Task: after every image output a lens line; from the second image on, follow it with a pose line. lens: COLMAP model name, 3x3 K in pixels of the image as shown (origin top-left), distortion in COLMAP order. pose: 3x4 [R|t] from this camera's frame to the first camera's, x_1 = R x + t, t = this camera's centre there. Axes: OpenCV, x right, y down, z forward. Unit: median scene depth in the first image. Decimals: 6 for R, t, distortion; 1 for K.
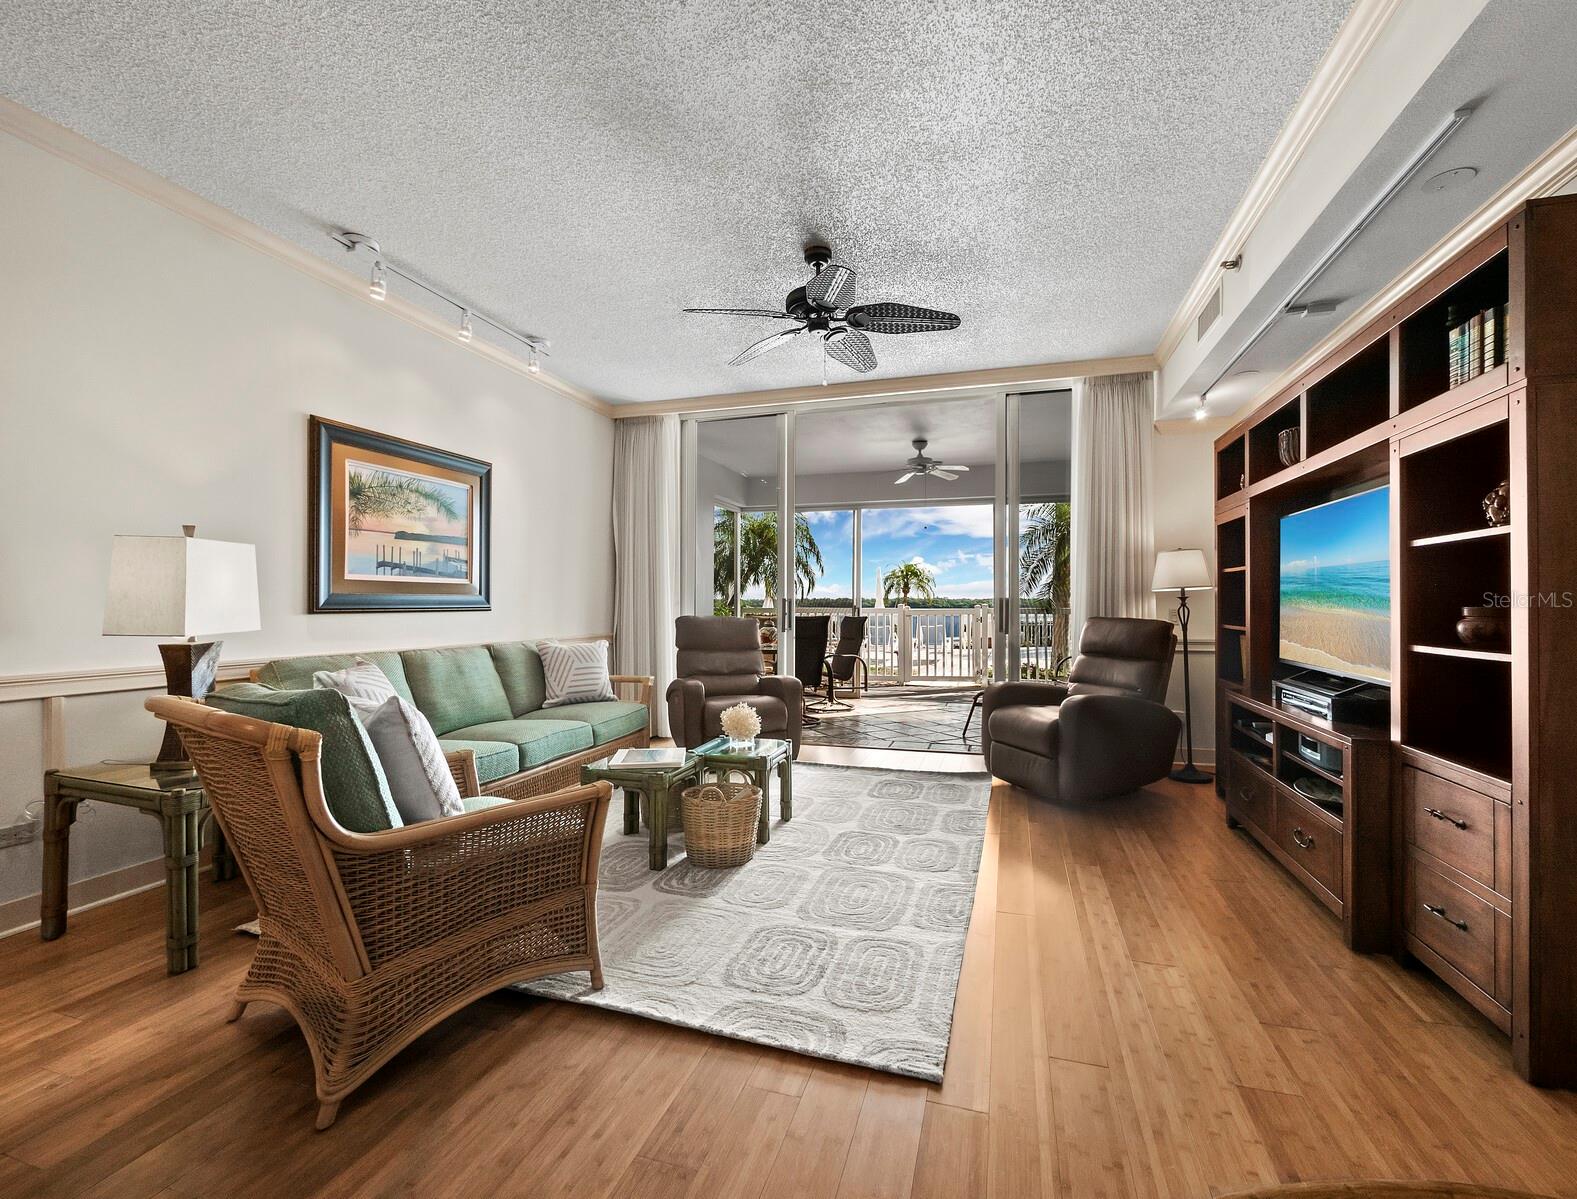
lens RADIAL K [[683.0, 0, 806.8], [0, 683.0, 599.9], [0, 0, 1]] dist [0.015996, 0.000222]
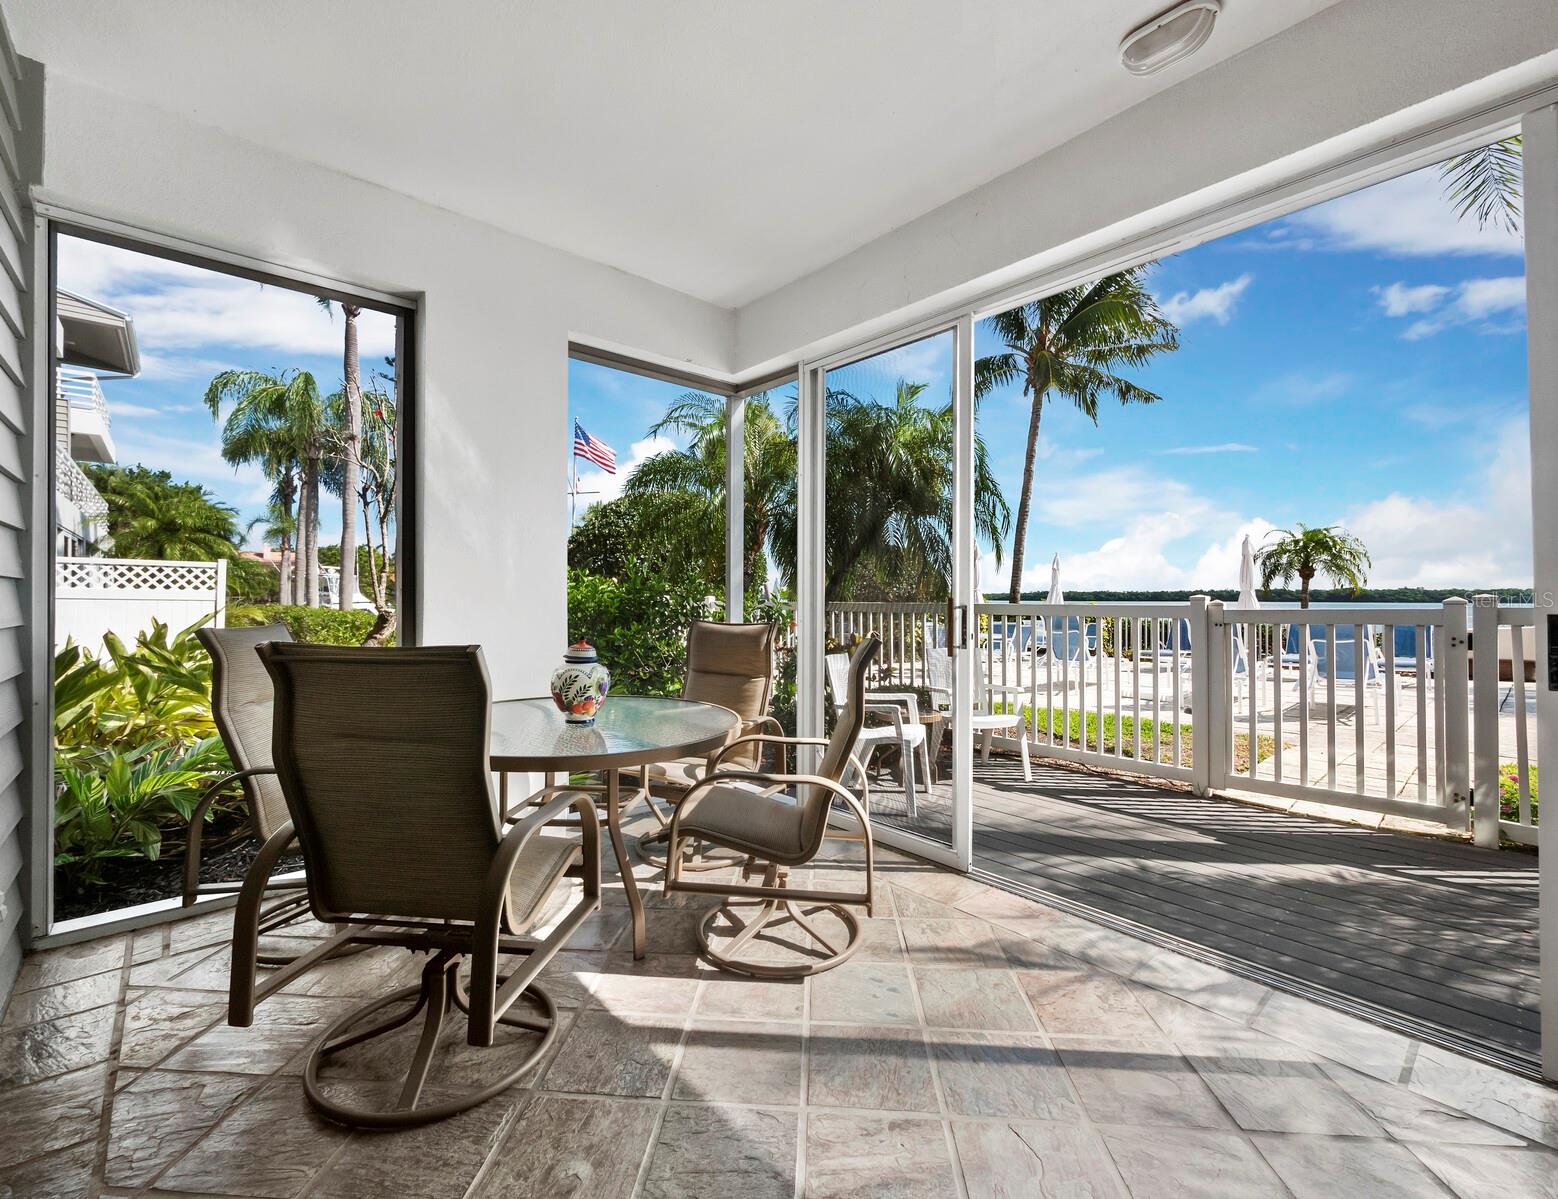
lens RADIAL K [[675.8, 0, 796.8], [0, 675.8, 589.2], [0, 0, 1]] dist [0.004119, -0.000314]
pose [[0.855462, -0.009538, -0.517777, 0.353834], [0.005634, 0.999943, -0.009113, 0.011535], [0.517835, 0.004879, 0.855467, 1.324499]]
